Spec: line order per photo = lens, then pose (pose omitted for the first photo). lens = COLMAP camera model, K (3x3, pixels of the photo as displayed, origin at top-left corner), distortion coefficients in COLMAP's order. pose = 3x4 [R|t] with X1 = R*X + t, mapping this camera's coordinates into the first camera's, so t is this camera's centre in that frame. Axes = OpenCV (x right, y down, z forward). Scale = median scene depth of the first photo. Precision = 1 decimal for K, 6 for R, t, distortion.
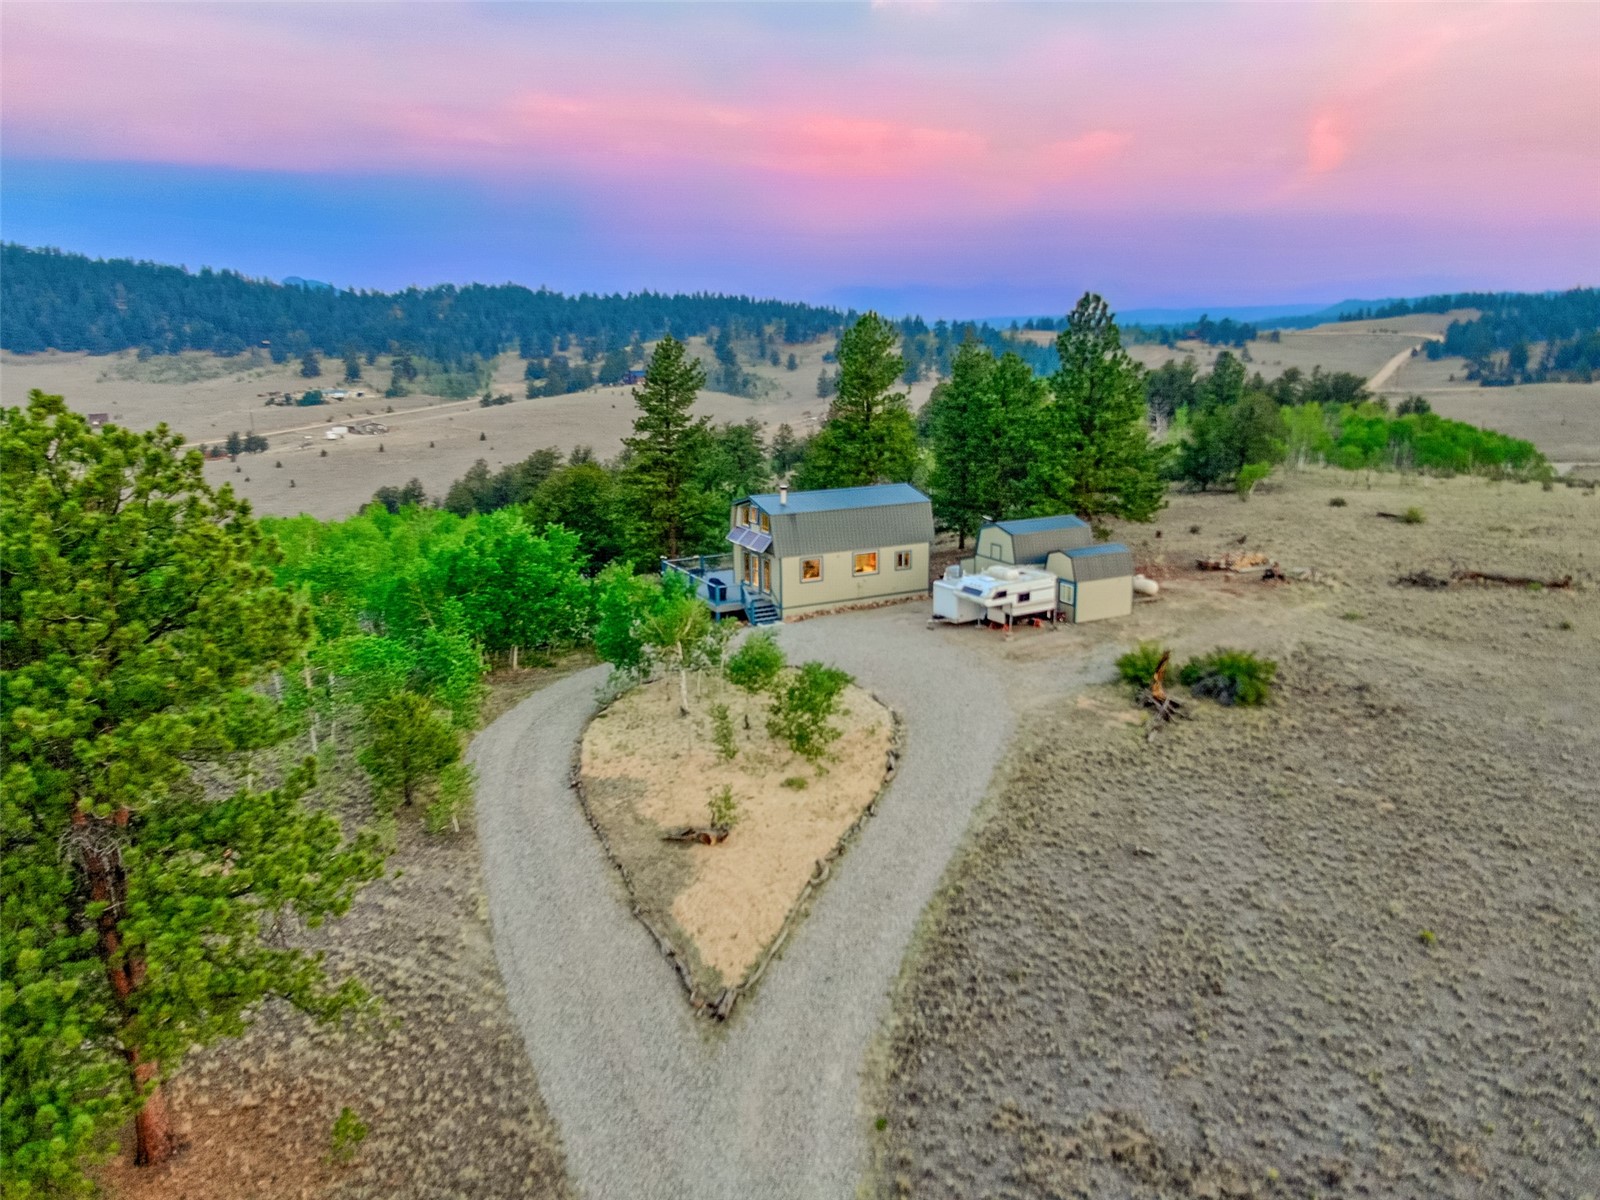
lens RADIAL K [[1144.8, 0, 800.0], [0, 1144.8, 600.0], [0, 0, 1]] dist [0.000443, 0.005835]
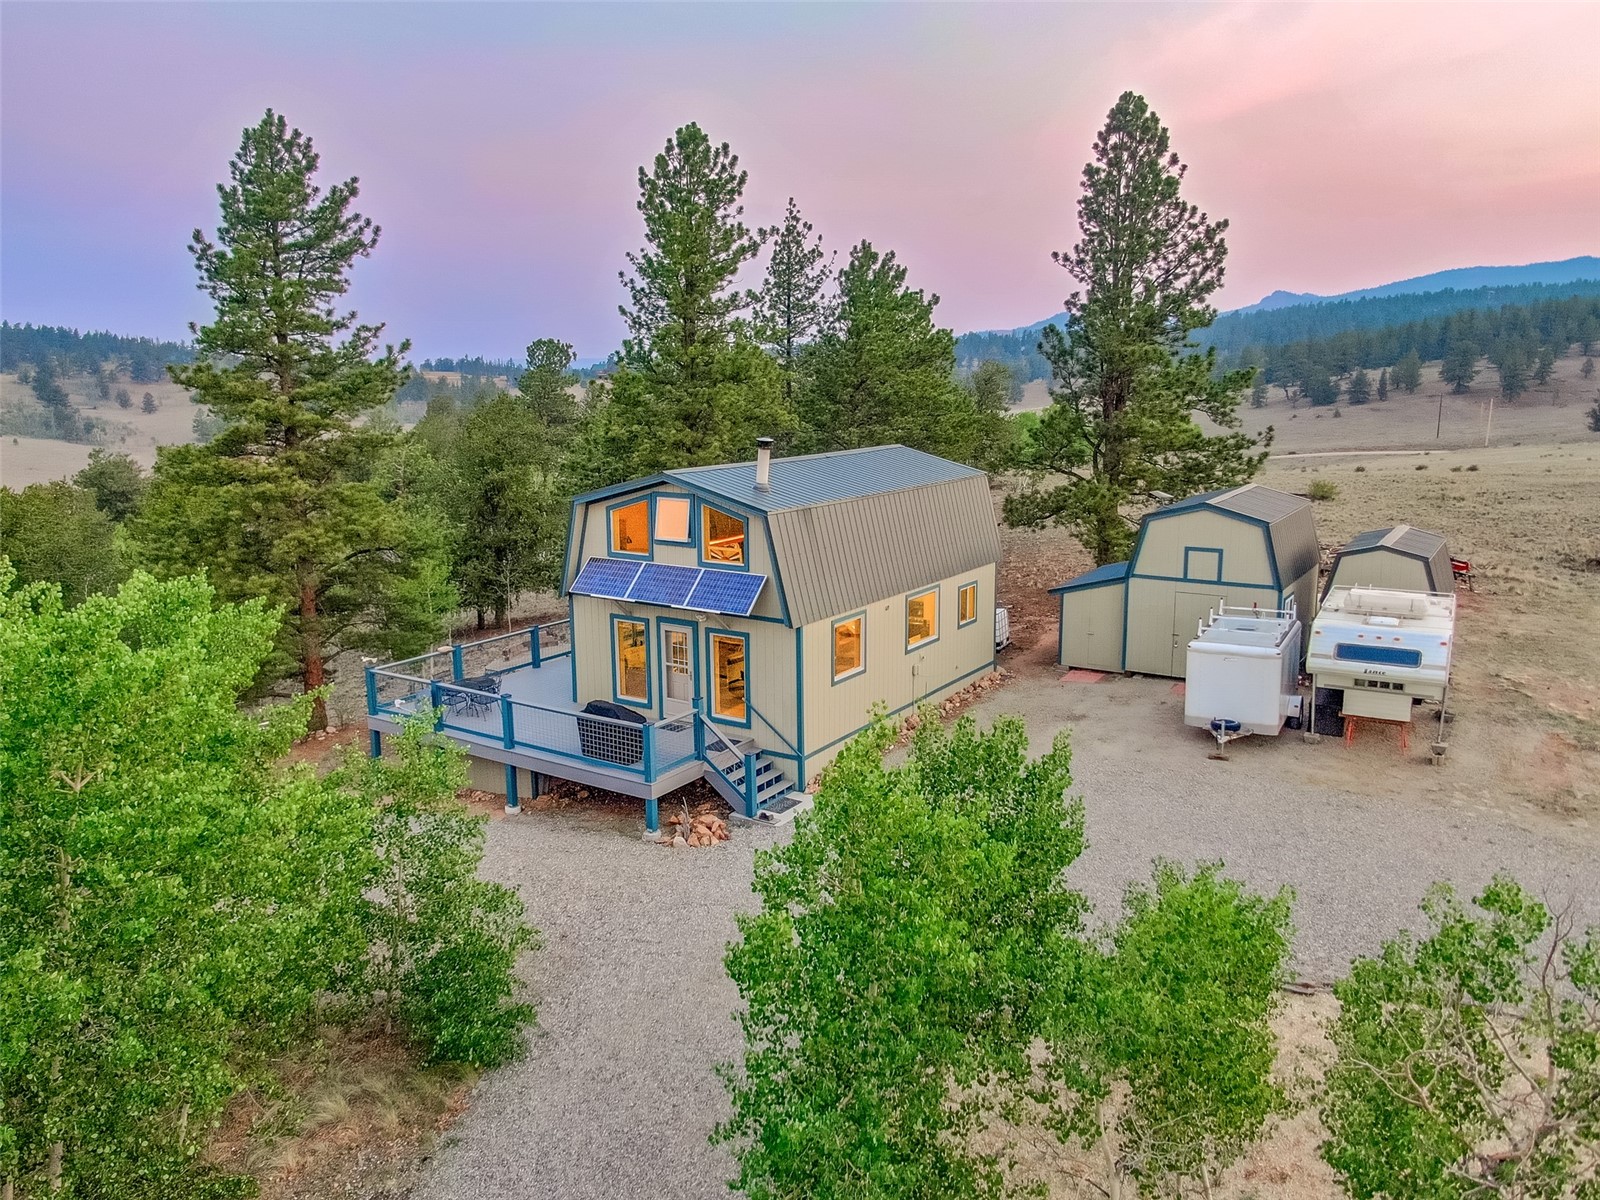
lens RADIAL K [[1144.8, 0, 800.0], [0, 1144.8, 600.0], [0, 0, 1]] dist [0.000443, 0.005835]
pose [[0.866092, -0.091672, 0.491407, -0.166168], [0.112674, 0.993544, -0.013238, -0.033394], [-0.487021, 0.066834, 0.870829, 0.559249]]
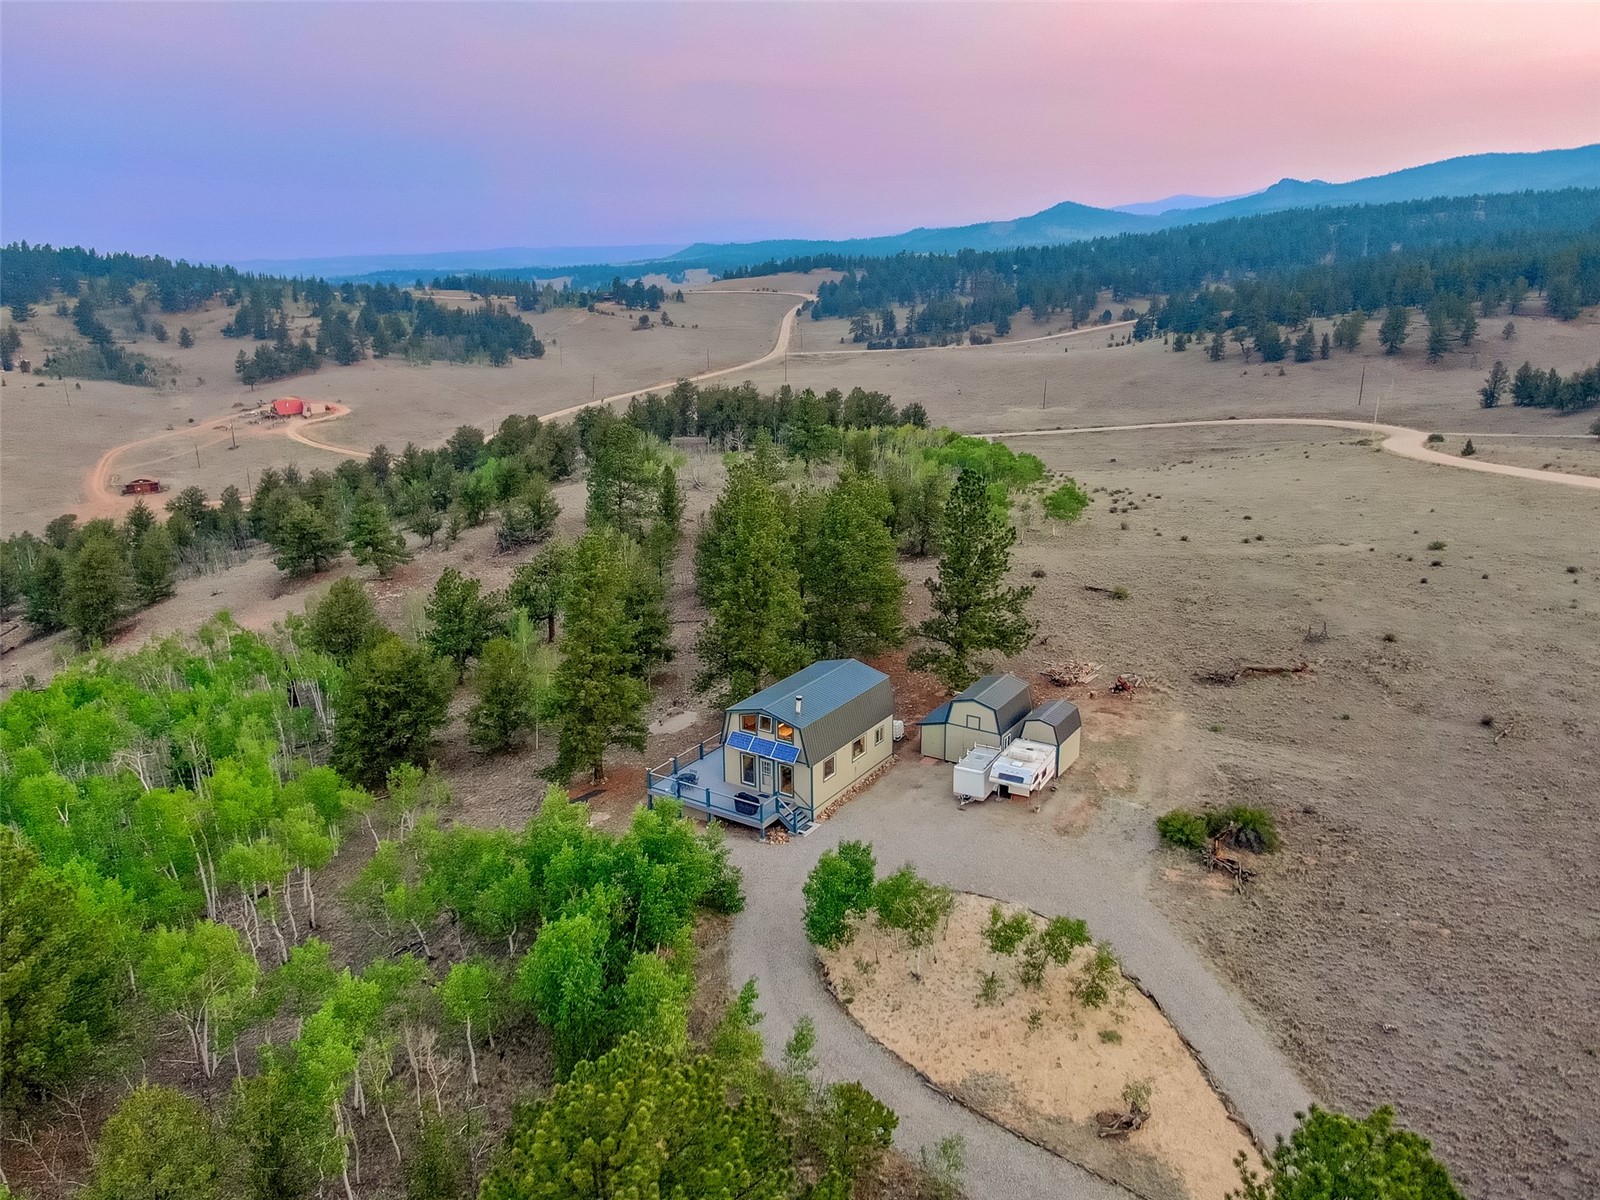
lens RADIAL K [[1144.8, 0, 800.0], [0, 1144.8, 600.0], [0, 0, 1]] dist [0.000443, 0.005835]
pose [[0.865246, -0.139731, 0.481481, -0.430575], [0.114919, 0.990082, 0.080816, -0.230318], [-0.487999, -0.014594, 0.872722, 0.064135]]
